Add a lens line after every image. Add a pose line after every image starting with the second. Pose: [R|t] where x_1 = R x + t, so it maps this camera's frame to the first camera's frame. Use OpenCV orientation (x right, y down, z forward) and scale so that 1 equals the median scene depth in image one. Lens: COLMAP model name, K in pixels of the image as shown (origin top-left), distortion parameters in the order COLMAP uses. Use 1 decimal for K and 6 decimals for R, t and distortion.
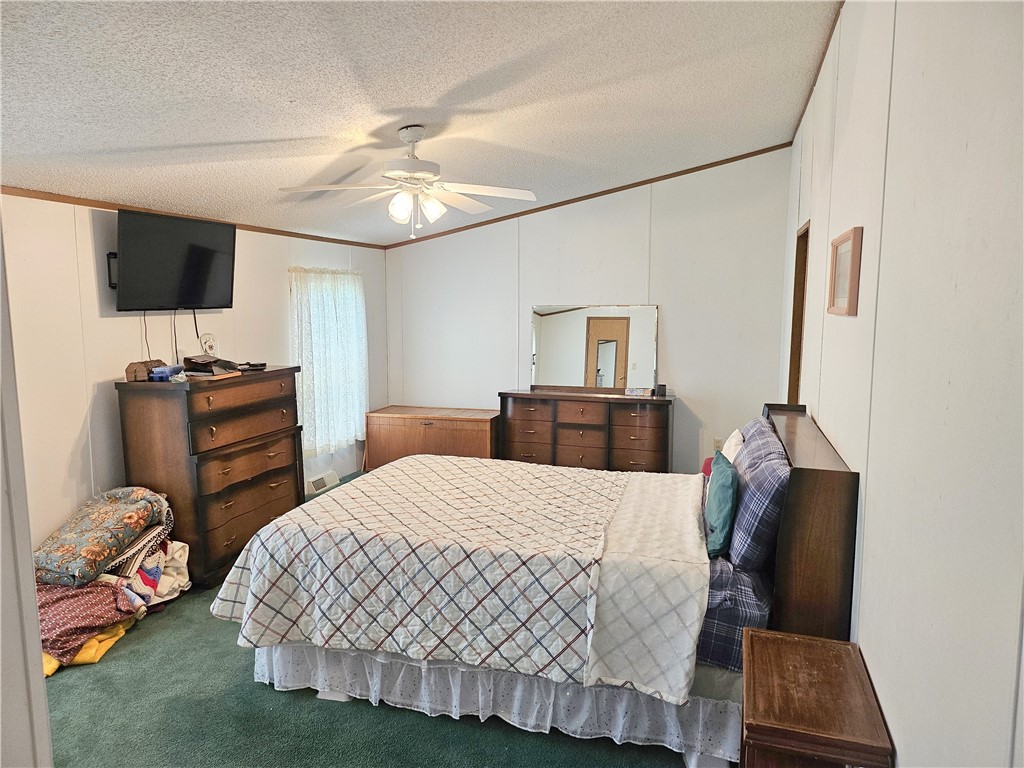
lens RADIAL K [[742.3, 0, 517.4], [0, 742.3, 387.0], [0, 0, 1]] dist [0.079945, -0.090108]
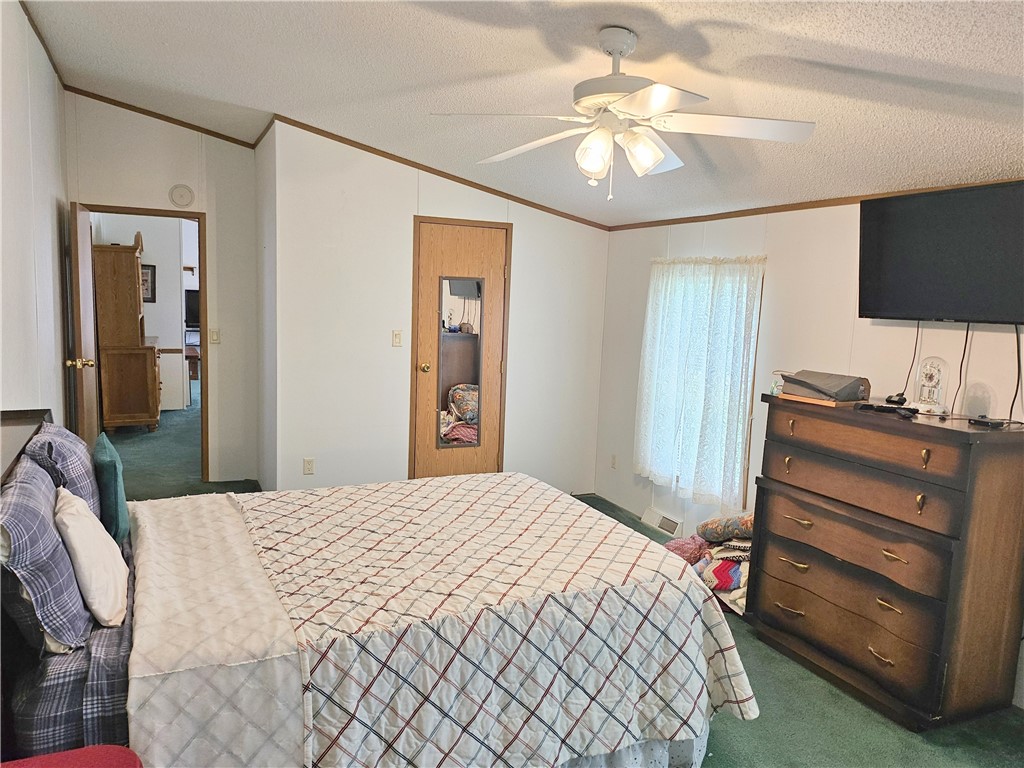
lens RADIAL K [[742.3, 0, 517.4], [0, 742.3, 387.0], [0, 0, 1]] dist [0.079945, -0.090108]
pose [[-0.741193, 0.068404, -0.667797, 0.324935], [-0.107435, 0.969884, 0.218591, -0.152552], [0.662639, 0.233763, -0.711523, 1.233859]]
